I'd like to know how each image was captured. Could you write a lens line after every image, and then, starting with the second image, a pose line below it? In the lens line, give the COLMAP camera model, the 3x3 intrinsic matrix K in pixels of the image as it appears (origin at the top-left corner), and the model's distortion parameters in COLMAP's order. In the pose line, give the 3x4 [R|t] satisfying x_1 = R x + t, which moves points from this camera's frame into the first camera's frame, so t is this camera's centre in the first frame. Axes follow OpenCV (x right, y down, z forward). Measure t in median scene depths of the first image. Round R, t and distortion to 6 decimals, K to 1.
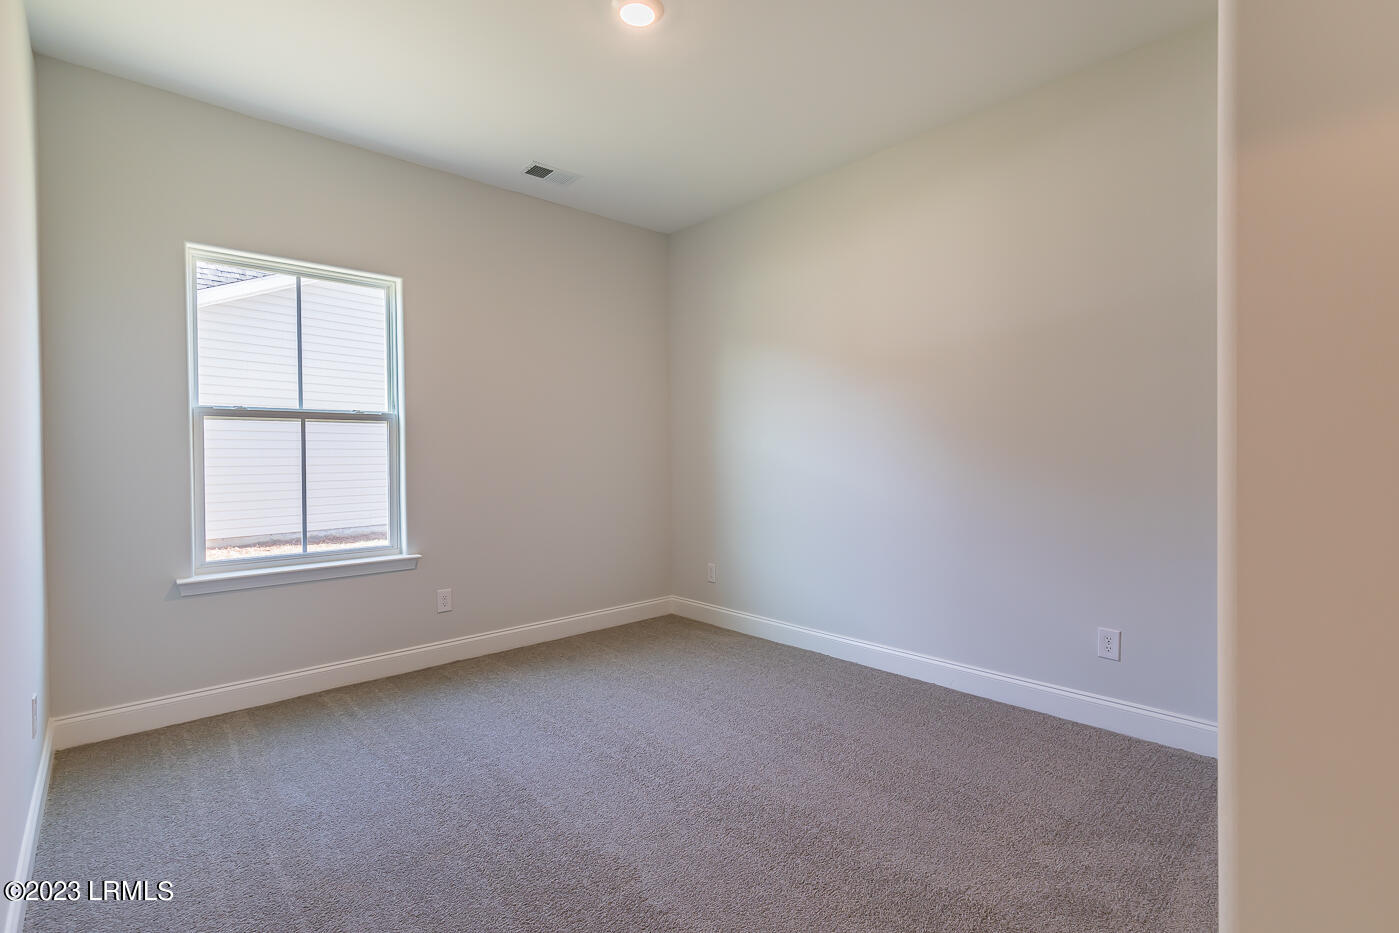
lens RADIAL K [[639.3, 0, 705.0], [0, 639.3, 464.5], [0, 0, 1]] dist [0.007851, -0.002248]
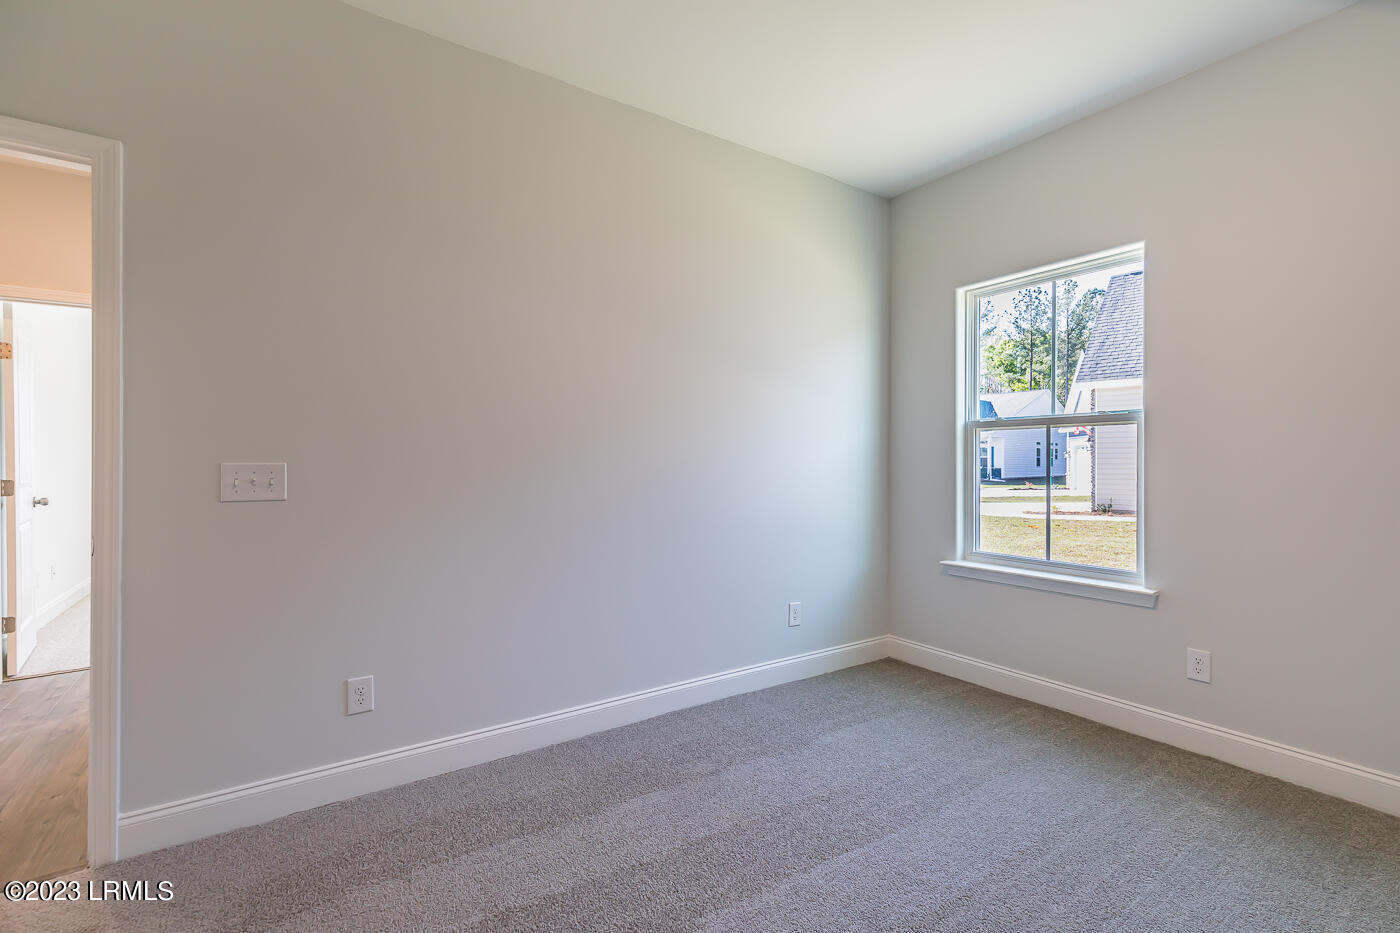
lens RADIAL K [[639.8, 0, 700.9], [0, 639.8, 464.3], [0, 0, 1]] dist [0.007851, -0.002248]
pose [[-0.139825, 0.012045, -0.990103, 0.419223], [-0.010596, 0.999851, 0.013660, -0.018561], [0.990119, 0.012401, -0.139677, 0.597549]]
